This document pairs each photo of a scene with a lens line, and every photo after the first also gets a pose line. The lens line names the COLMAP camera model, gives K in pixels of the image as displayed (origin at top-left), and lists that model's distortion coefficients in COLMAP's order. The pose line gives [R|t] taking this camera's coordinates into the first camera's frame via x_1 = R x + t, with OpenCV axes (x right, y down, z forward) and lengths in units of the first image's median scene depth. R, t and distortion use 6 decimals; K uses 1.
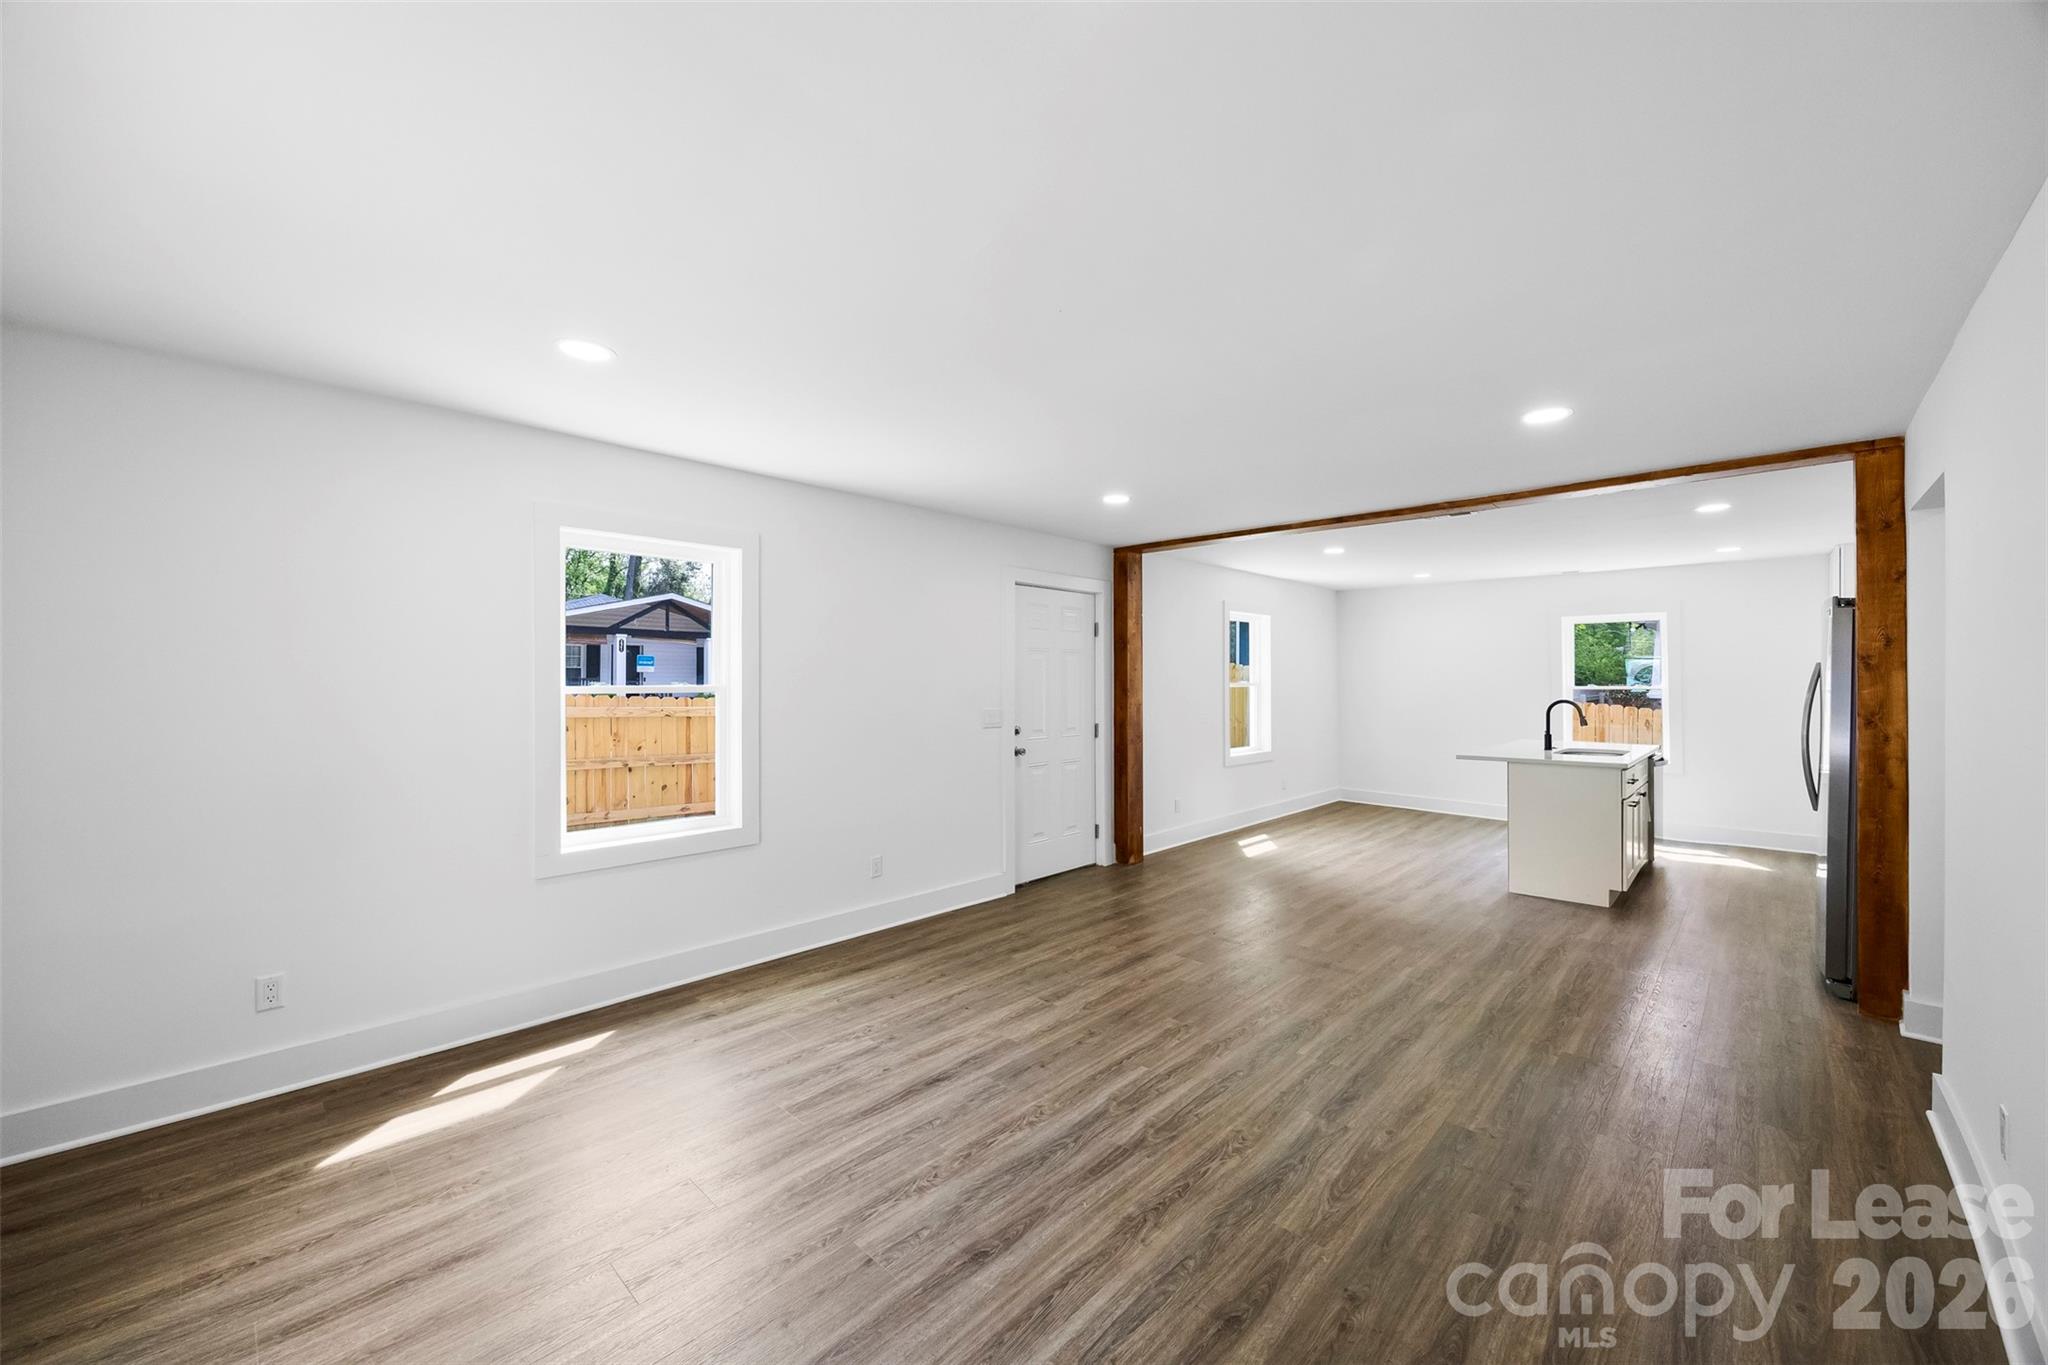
lens RADIAL K [[787.4, 0, 1035.9], [0, 787.4, 676.9], [0, 0, 1]] dist [-0.008443, 0.001046]
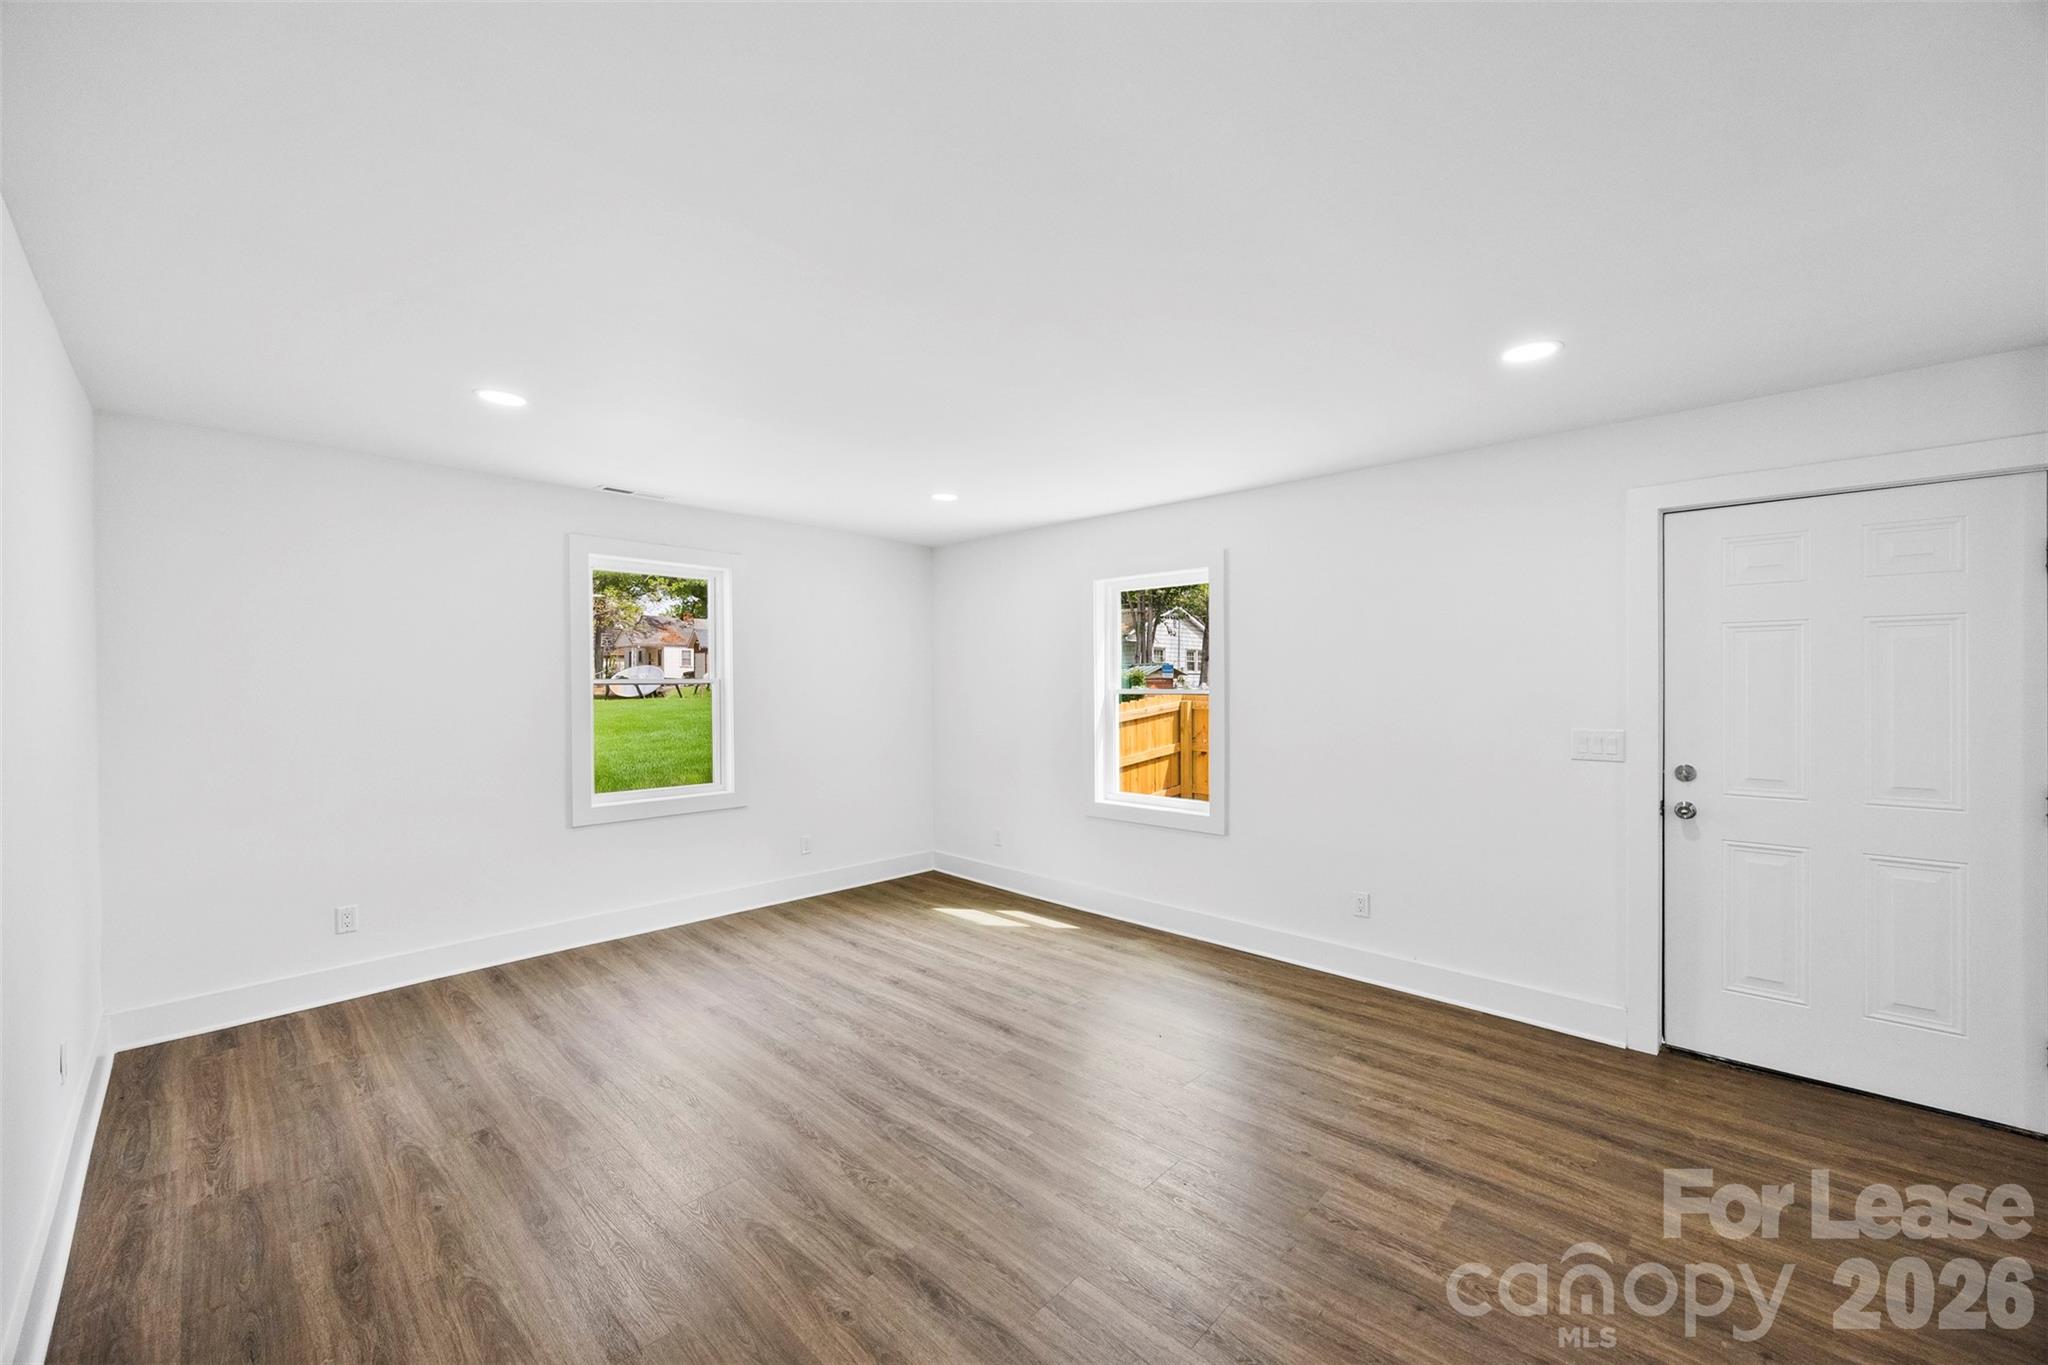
lens RADIAL K [[787.4, 0, 1029.0], [0, 787.4, 674.6], [0, 0, 1]] dist [-0.008443, 0.001046]
pose [[-0.006425, -0.012884, -0.999896, 0.859387], [0.006908, 0.999893, -0.012928, 0.002921], [0.999955, -0.006991, -0.006336, 0.859827]]
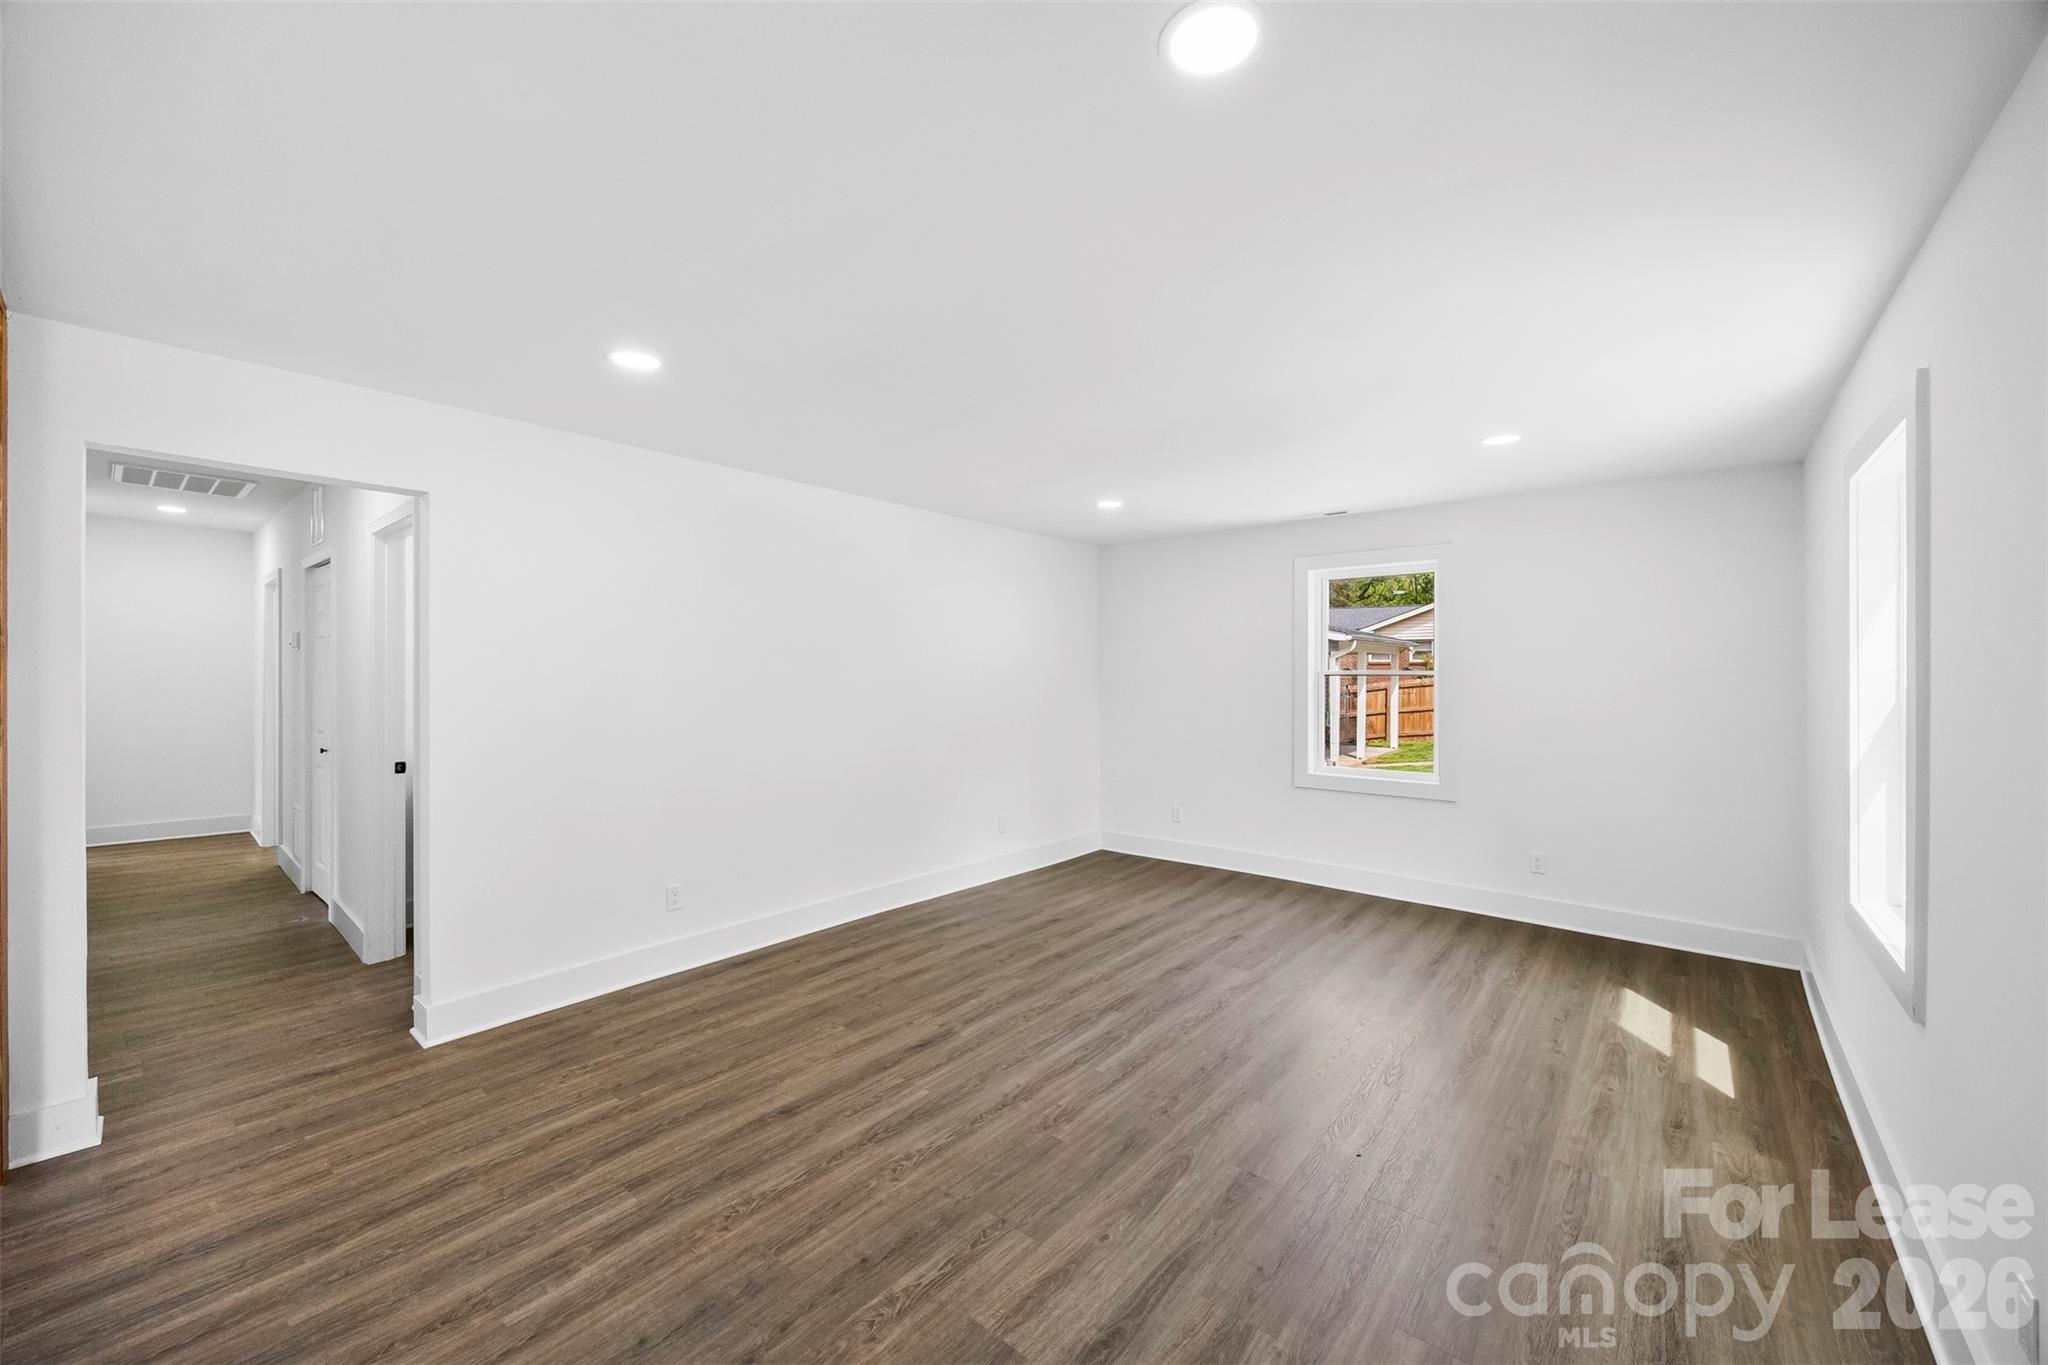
lens RADIAL K [[787.4, 0, 1015.4], [0, 787.4, 645.0], [0, 0, 1]] dist [-0.008443, 0.001046]
pose [[-0.999216, -0.004393, -0.039348, 0.241636], [-0.002849, 0.999226, -0.039230, 0.005109], [0.039489, -0.039088, -0.998455, 1.699449]]
